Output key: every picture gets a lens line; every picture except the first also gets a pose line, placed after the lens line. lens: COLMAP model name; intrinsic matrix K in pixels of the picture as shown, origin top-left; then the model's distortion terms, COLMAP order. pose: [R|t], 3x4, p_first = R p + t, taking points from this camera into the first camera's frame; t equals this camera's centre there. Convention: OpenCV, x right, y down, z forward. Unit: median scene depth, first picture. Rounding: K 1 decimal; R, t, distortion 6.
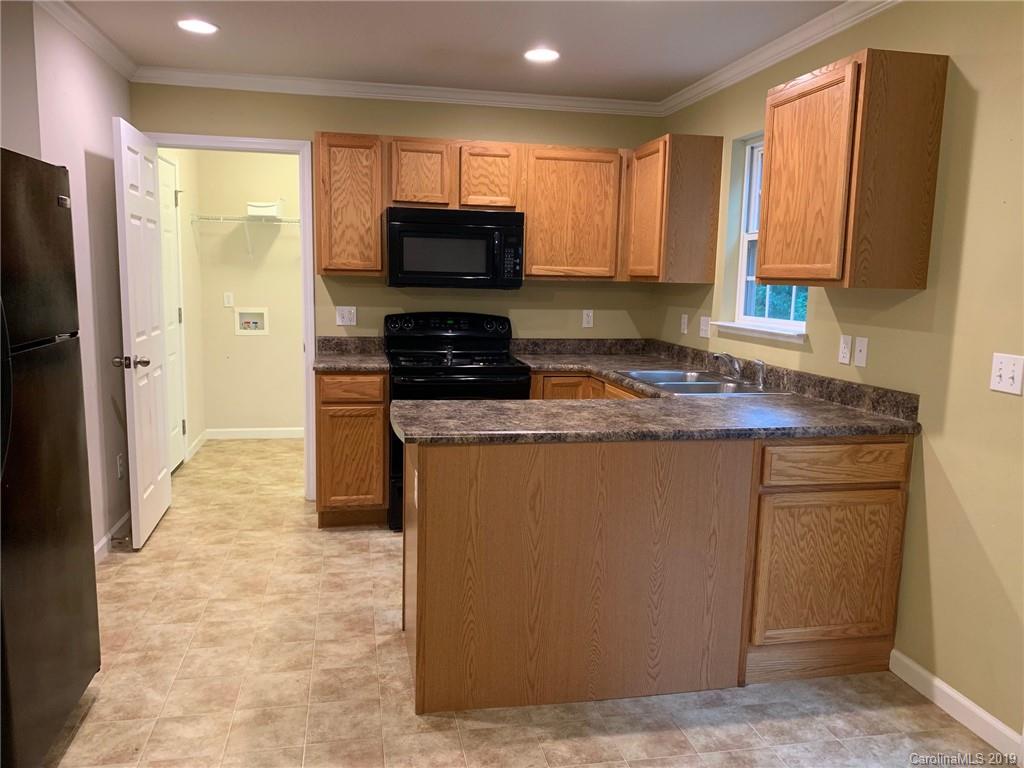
lens RADIAL K [[757.4, 0, 533.9], [0, 757.4, 380.1], [0, 0, 1]] dist [0.011016, -0.031682]
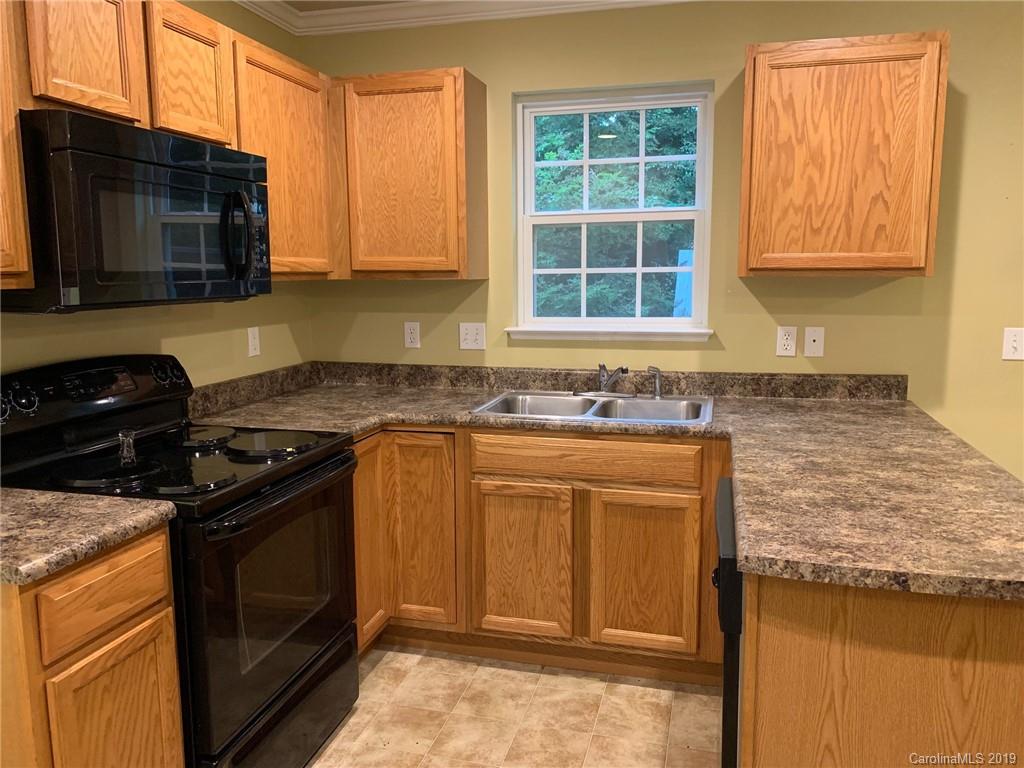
lens RADIAL K [[775.0, 0, 458.7], [0, 775.0, 415.3], [0, 0, 1]] dist [-0.021829, 0.006189]
pose [[0.489665, -0.176120, 0.853938, -0.699777], [0.134091, 0.982947, 0.125837, -0.137736], [-0.861538, 0.052887, 0.504931, 0.933416]]
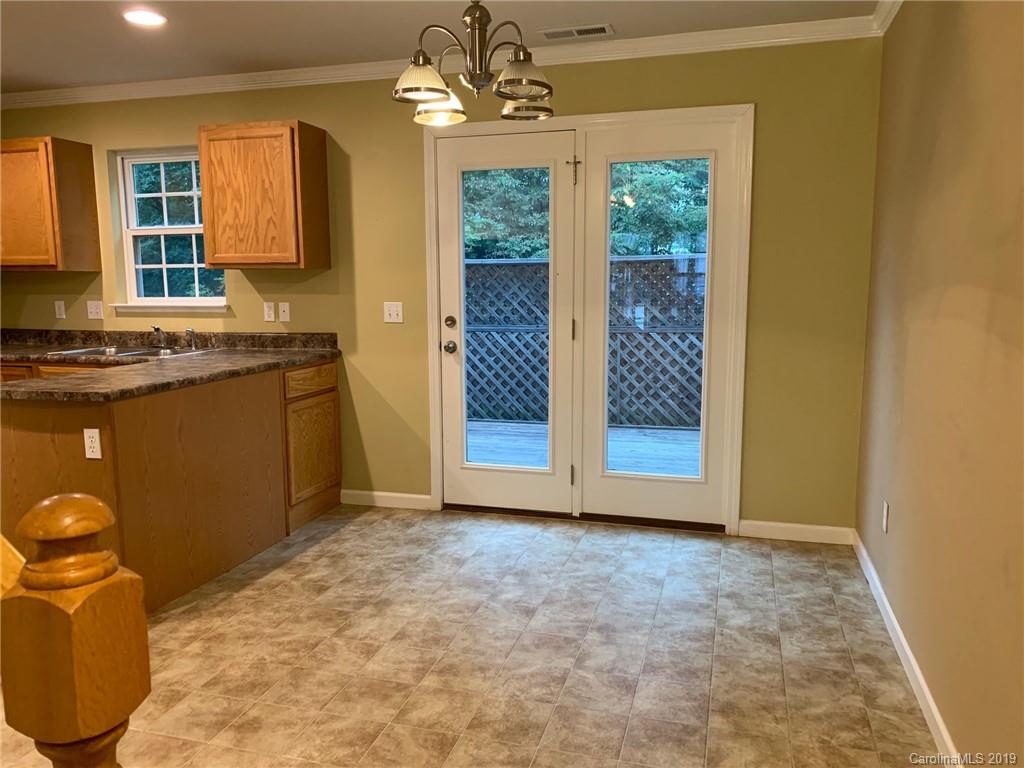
lens RADIAL K [[751.4, 0, 512.0], [0, 751.4, 384.0], [0, 0, 1]] dist [-0.010597, -0.036570]
pose [[0.459738, -0.144316, 0.876250, -0.724317], [0.130509, 0.986973, 0.094079, 0.024216], [-0.878412, 0.071107, 0.472584, -0.102841]]
